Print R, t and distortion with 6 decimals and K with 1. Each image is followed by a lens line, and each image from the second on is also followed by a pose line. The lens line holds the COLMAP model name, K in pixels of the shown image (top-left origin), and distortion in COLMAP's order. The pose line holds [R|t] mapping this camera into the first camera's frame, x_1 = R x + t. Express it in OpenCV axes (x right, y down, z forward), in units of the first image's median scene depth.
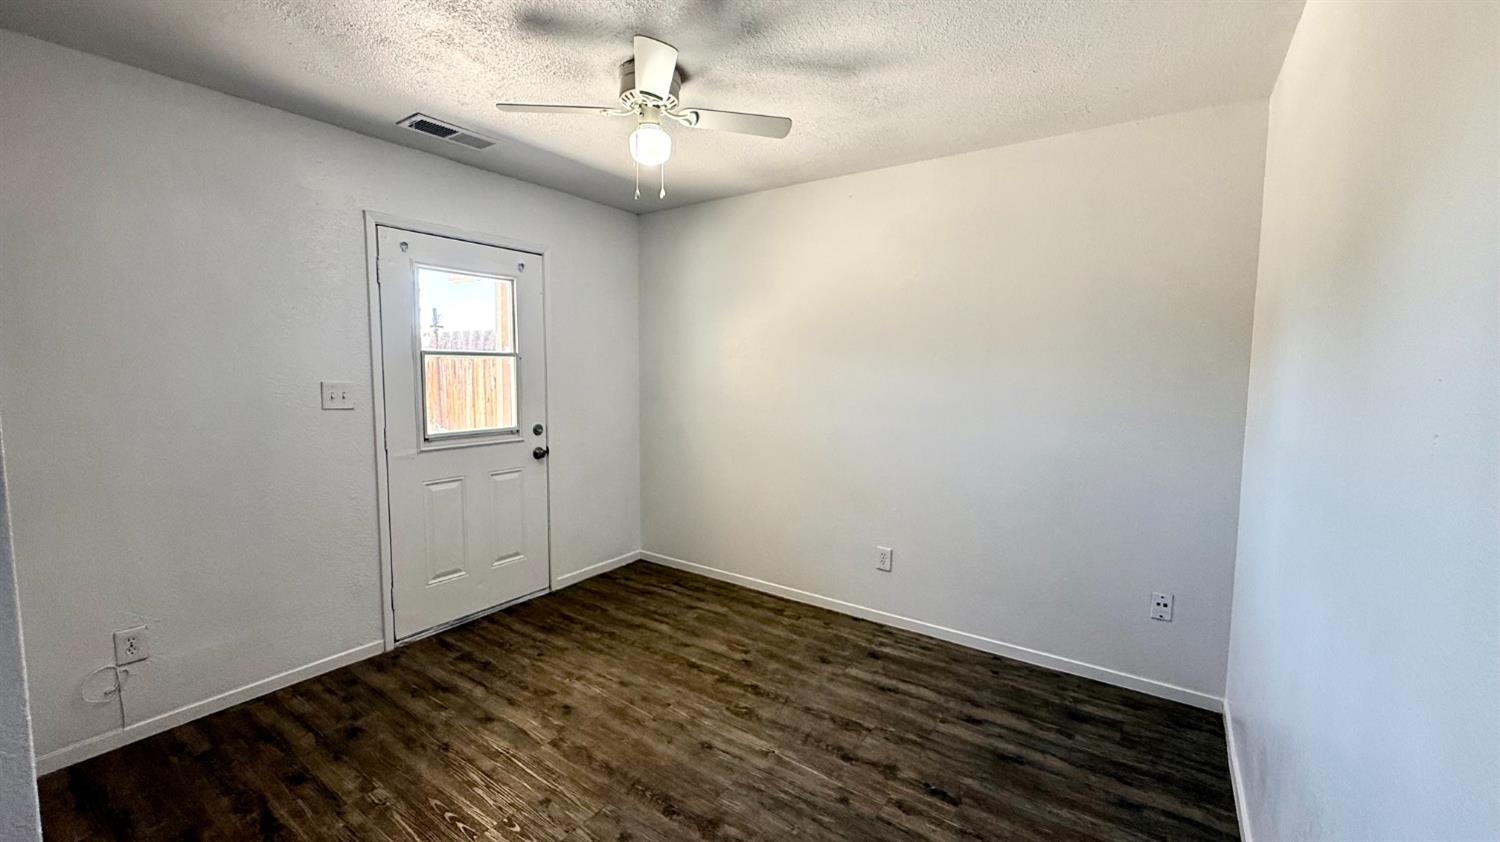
lens RADIAL K [[599.0, 0, 753.4], [0, 599.0, 423.3], [0, 0, 1]] dist [0.000144, 0.000436]
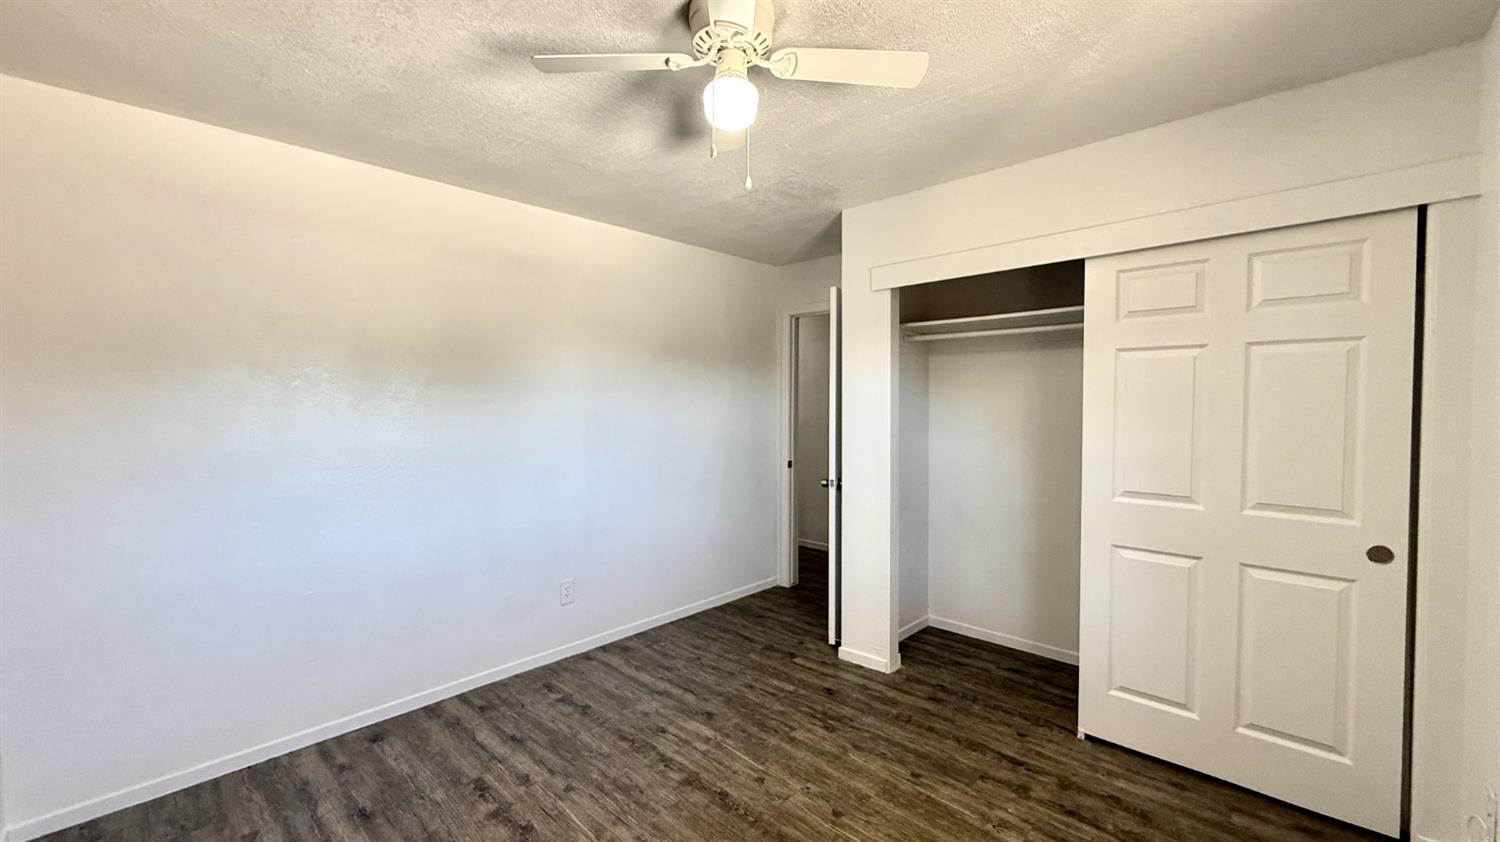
lens RADIAL K [[624.5, 0, 750.9], [0, 624.5, 413.8], [0, 0, 1]] dist [-0.000391, -0.000052]
pose [[-0.988245, -0.007871, 0.152674, -0.353346], [0.009594, 0.993512, 0.113318, -0.191084], [-0.152576, 0.113451, -0.981758, 1.992715]]
